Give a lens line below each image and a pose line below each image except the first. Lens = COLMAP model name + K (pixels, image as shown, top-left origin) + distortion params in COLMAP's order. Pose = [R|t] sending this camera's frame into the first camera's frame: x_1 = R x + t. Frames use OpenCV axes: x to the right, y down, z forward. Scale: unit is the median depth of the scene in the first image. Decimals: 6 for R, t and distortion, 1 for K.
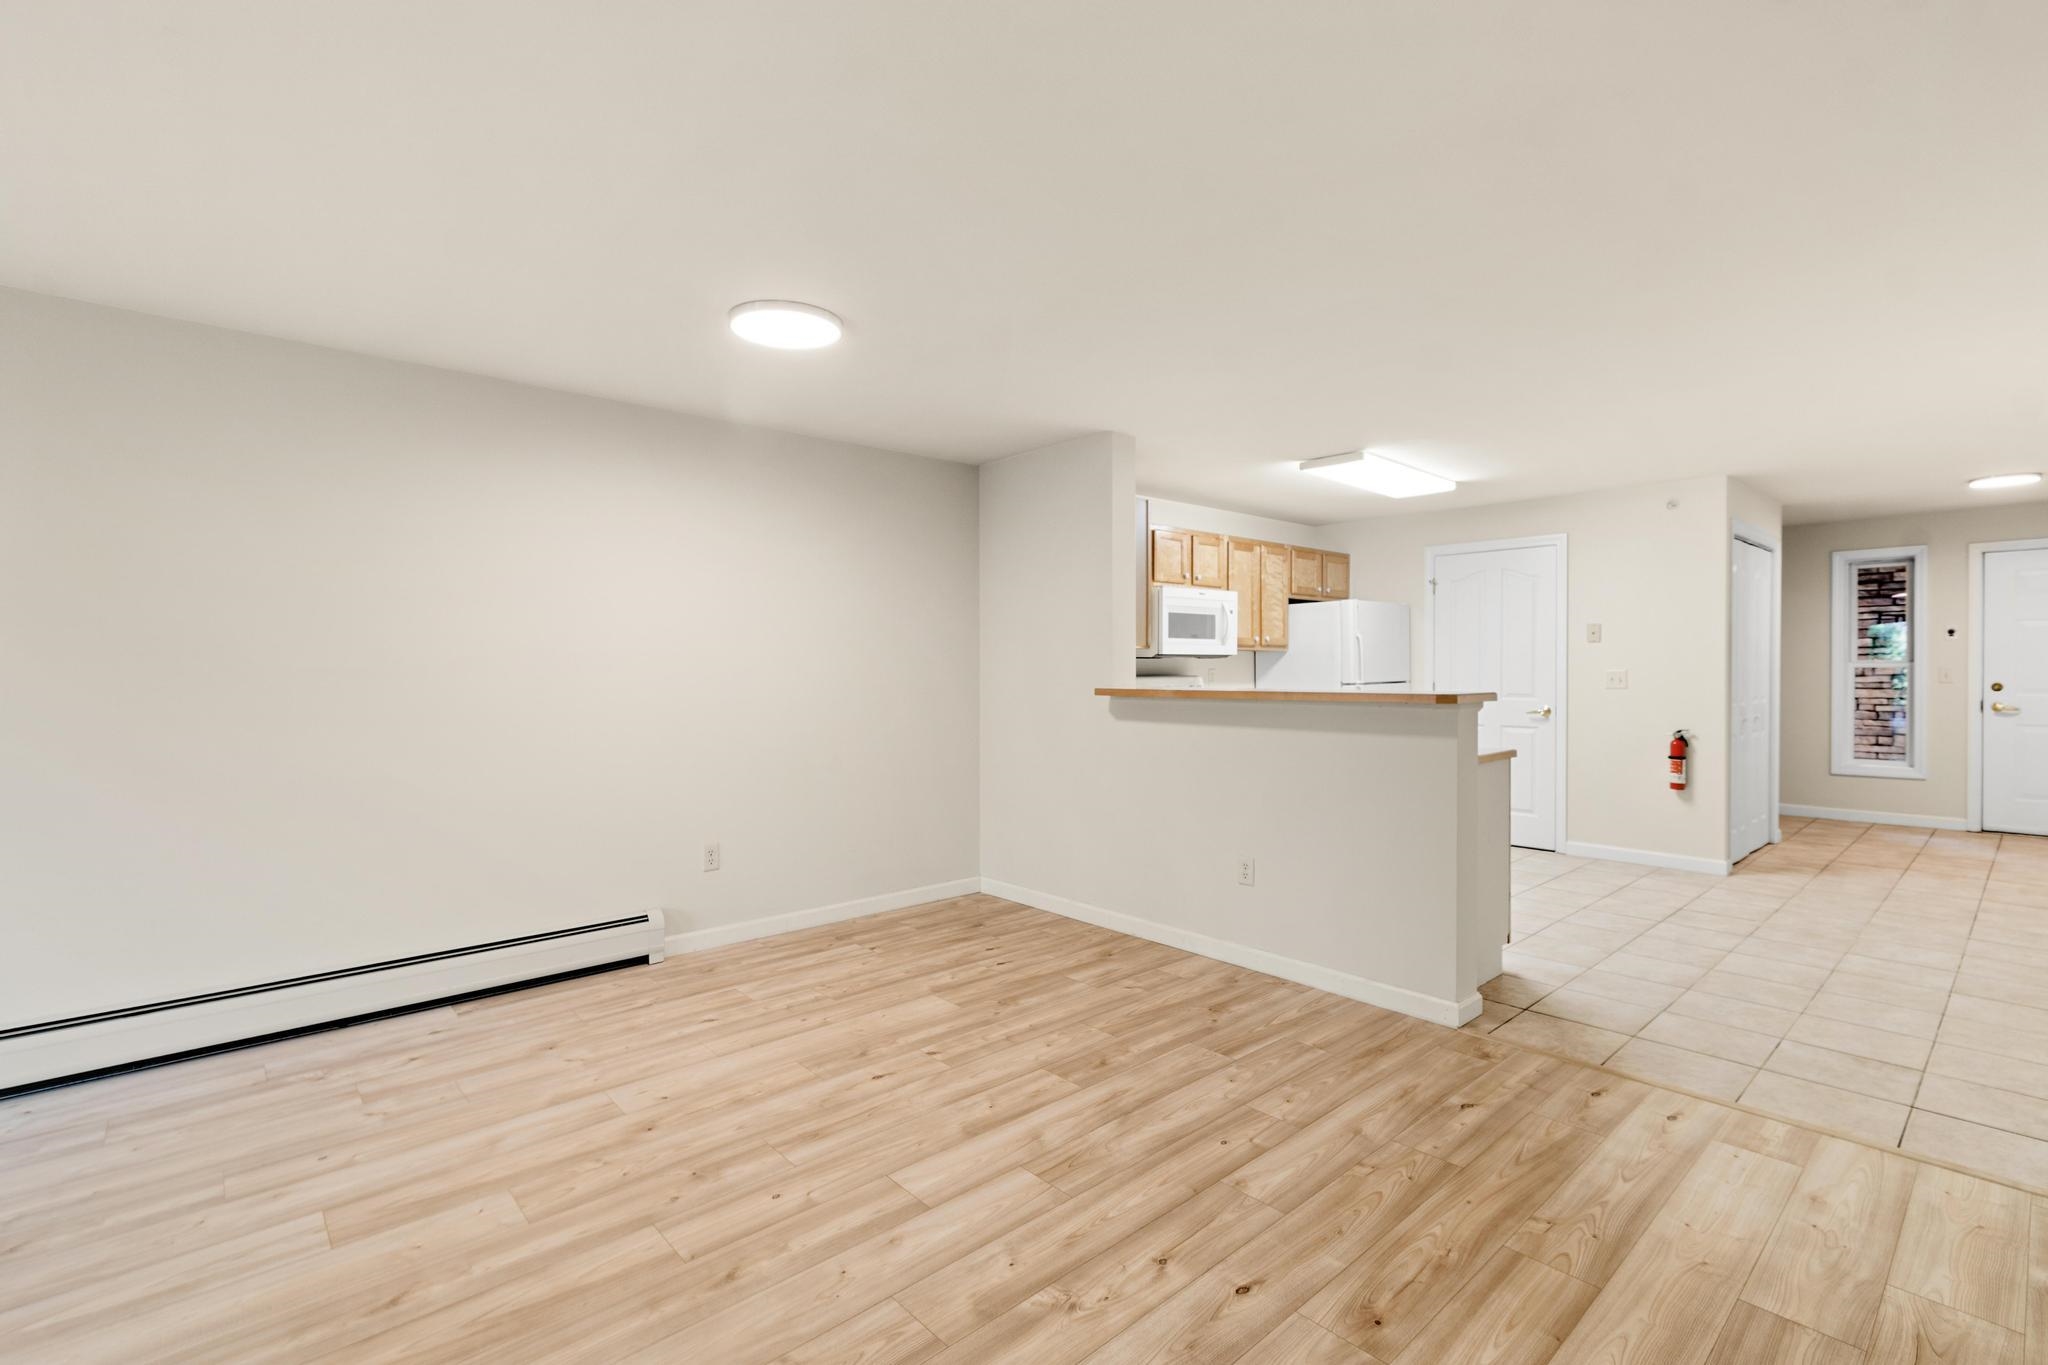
lens RADIAL K [[926.6, 0, 1045.0], [0, 926.6, 671.7], [0, 0, 1]] dist [0.002788, -0.000441]
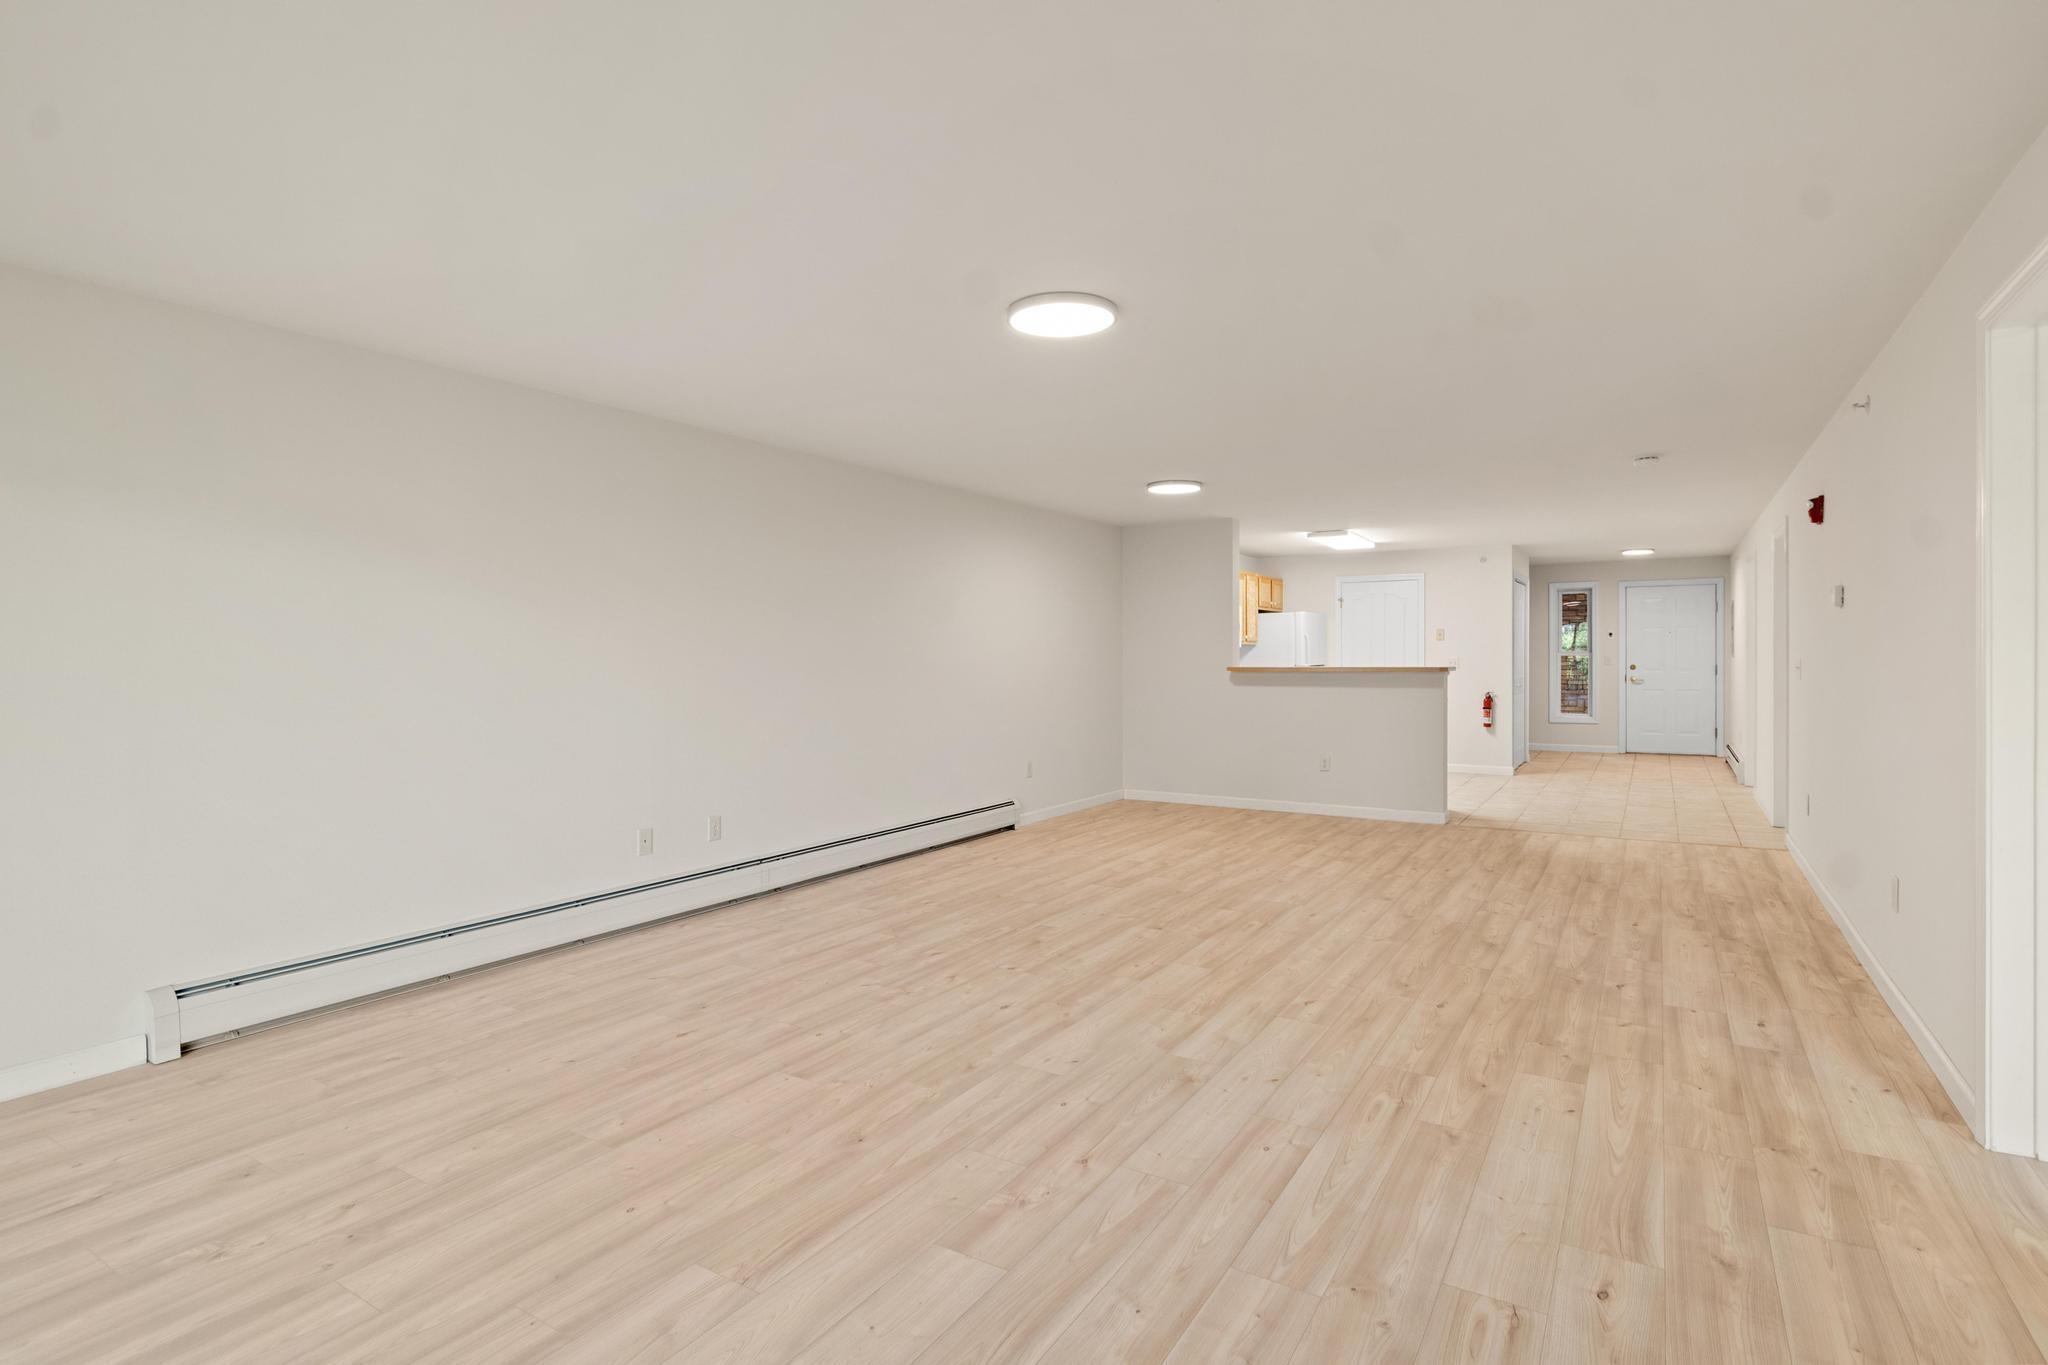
lens RADIAL K [[1006.4, 0, 1054.0], [0, 1006.4, 659.6], [0, 0, 1]] dist [0.001486, -0.000255]
pose [[0.958074, -0.001928, 0.286513, -0.945670], [0.002842, 0.999992, -0.002774, 0.009862], [-0.286505, 0.003472, 0.958072, -0.841731]]
